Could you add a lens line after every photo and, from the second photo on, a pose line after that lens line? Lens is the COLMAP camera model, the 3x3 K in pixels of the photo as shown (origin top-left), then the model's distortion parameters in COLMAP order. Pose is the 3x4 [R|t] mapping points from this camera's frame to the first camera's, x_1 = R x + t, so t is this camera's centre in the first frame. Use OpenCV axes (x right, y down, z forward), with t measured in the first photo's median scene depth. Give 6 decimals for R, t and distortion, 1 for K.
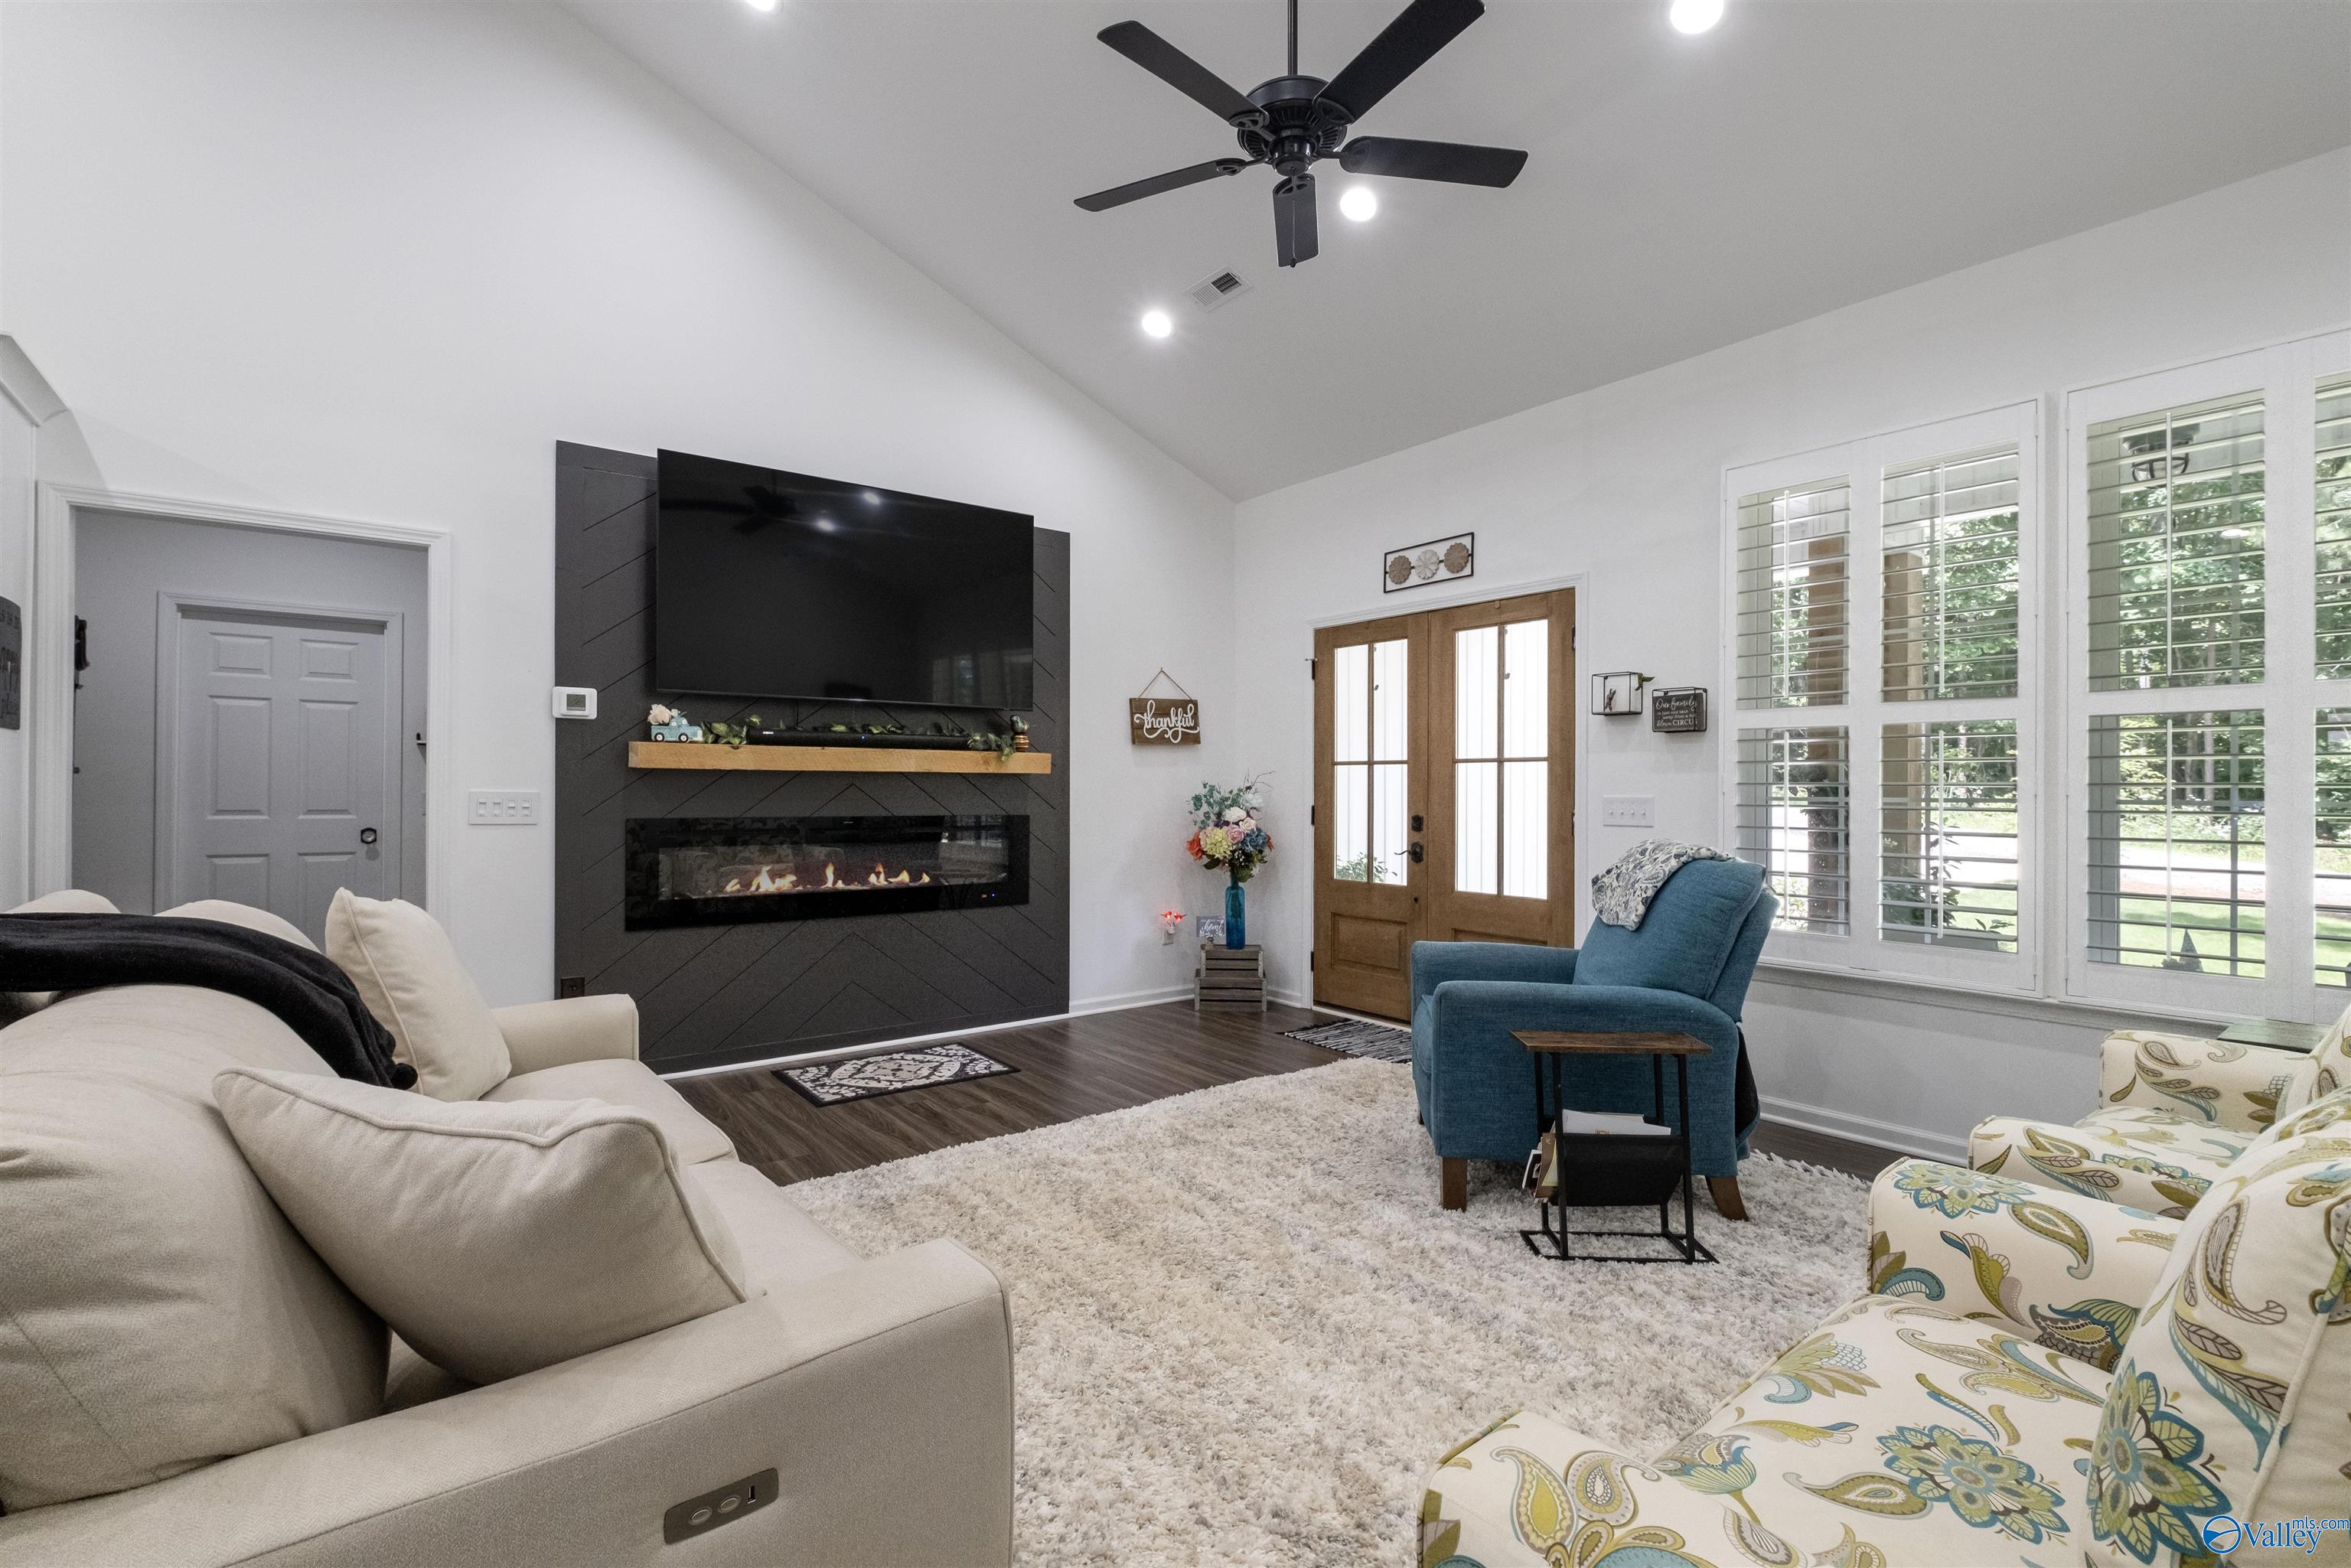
lens RADIAL K [[1044.9, 0, 1172.0], [0, 1044.9, 781.9], [0, 0, 1]] dist [0.002661, 0.000141]
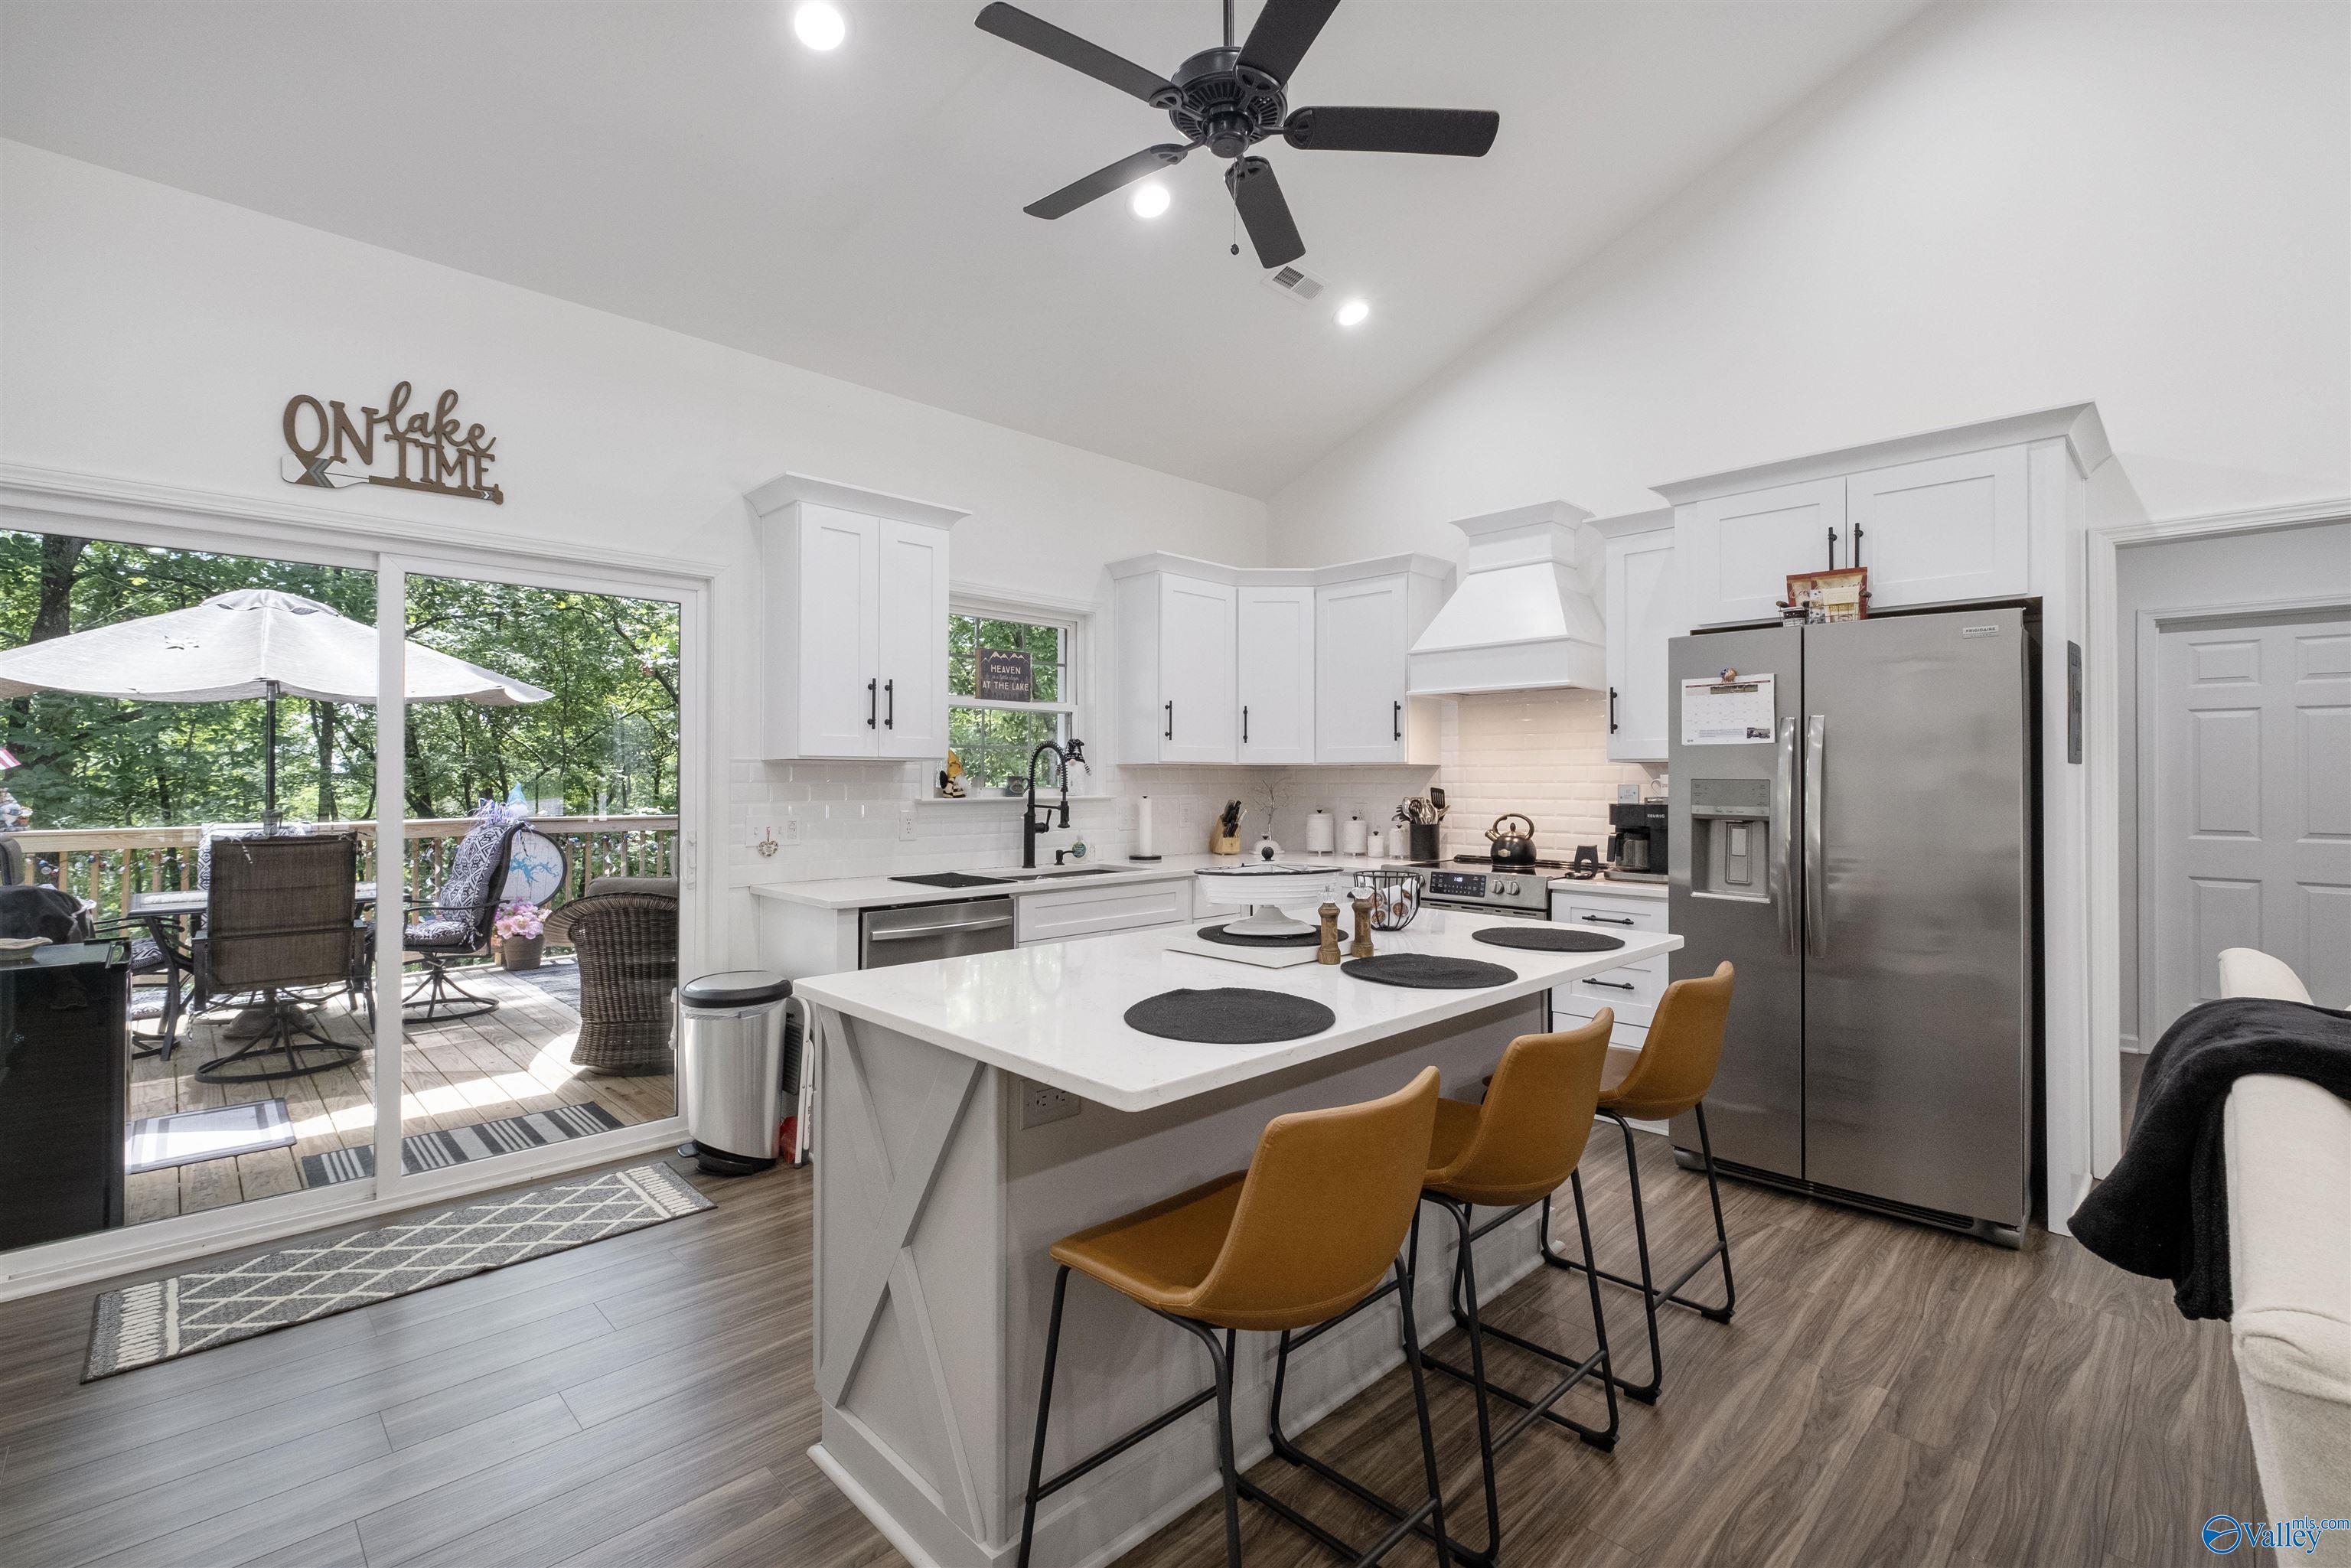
lens RADIAL K [[1034.4, 0, 1175.0], [0, 1034.4, 765.5], [0, 0, 1]] dist [0.010128, -0.008914]
pose [[0.115818, -0.014570, -0.993164, -0.104462], [0.006147, 0.999884, -0.013952, -0.027559], [0.993251, -0.004489, 0.115894, -0.033293]]
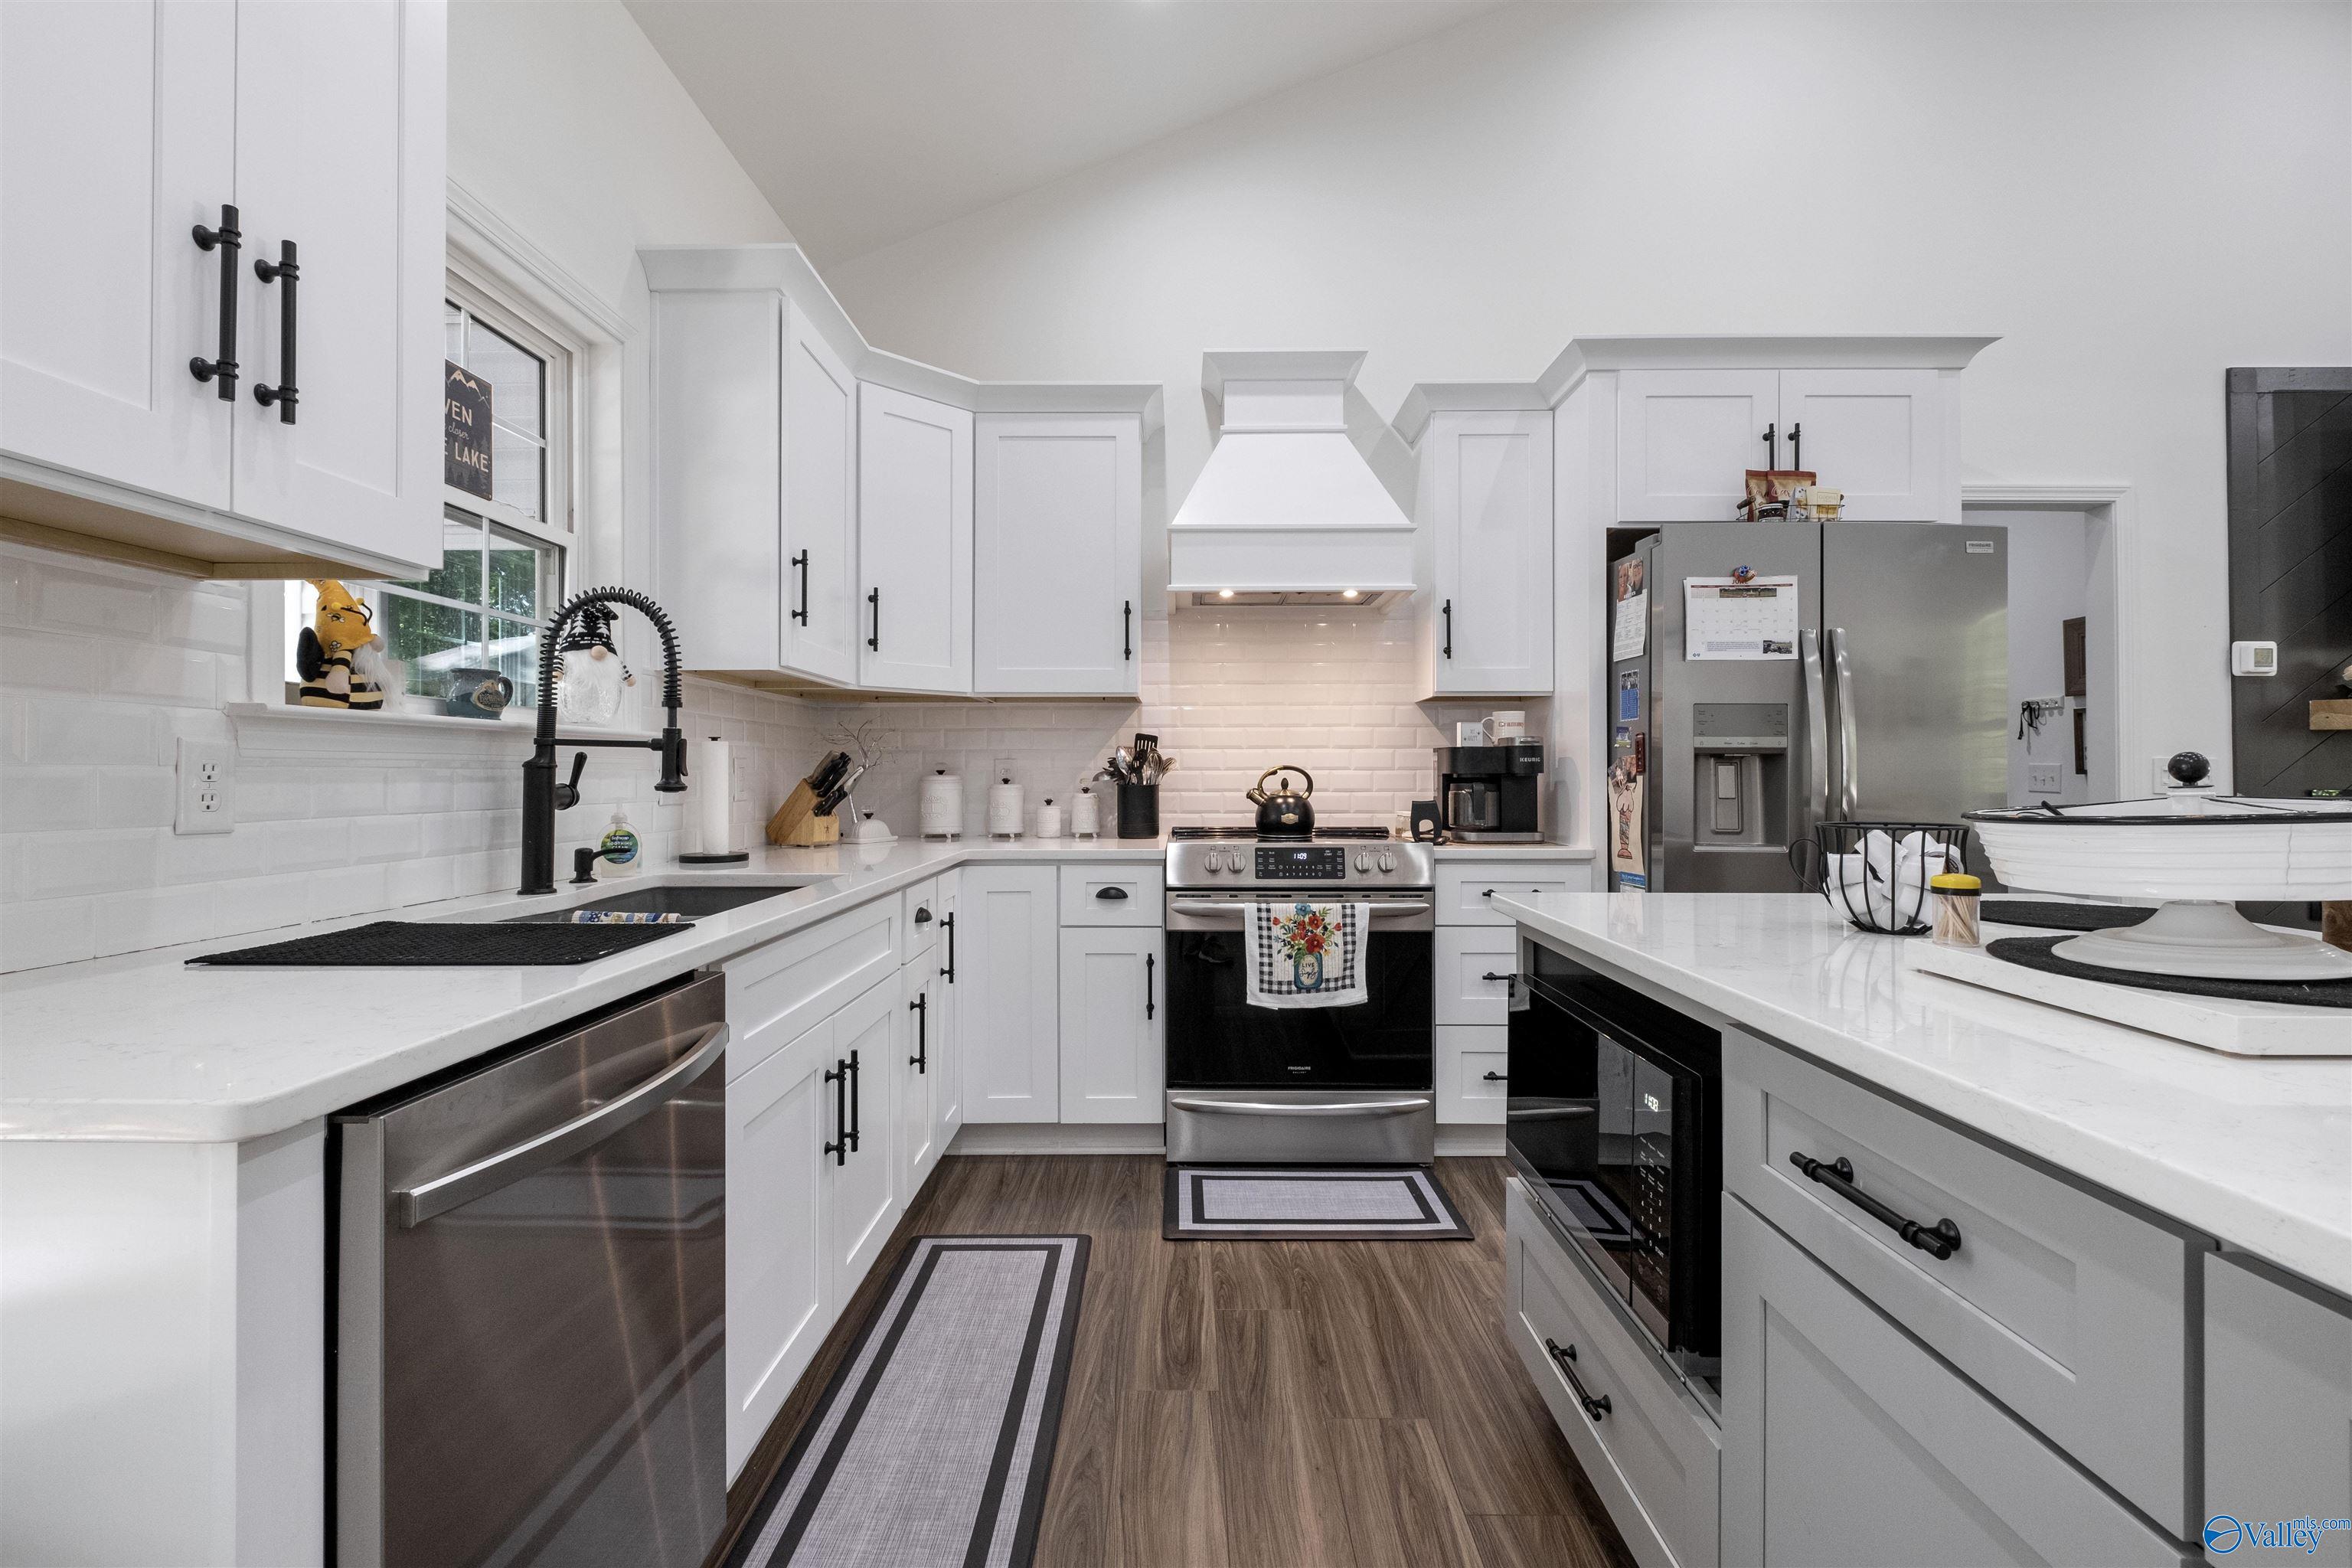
lens RADIAL K [[1034.9, 0, 1175.5], [0, 1034.9, 765.5], [0, 0, 1]] dist [0.010128, -0.008914]
pose [[0.785421, -0.008603, -0.618902, -0.682749], [0.007449, 0.999962, -0.004447, 0.010845], [0.618917, -0.001117, 0.785456, -0.231241]]
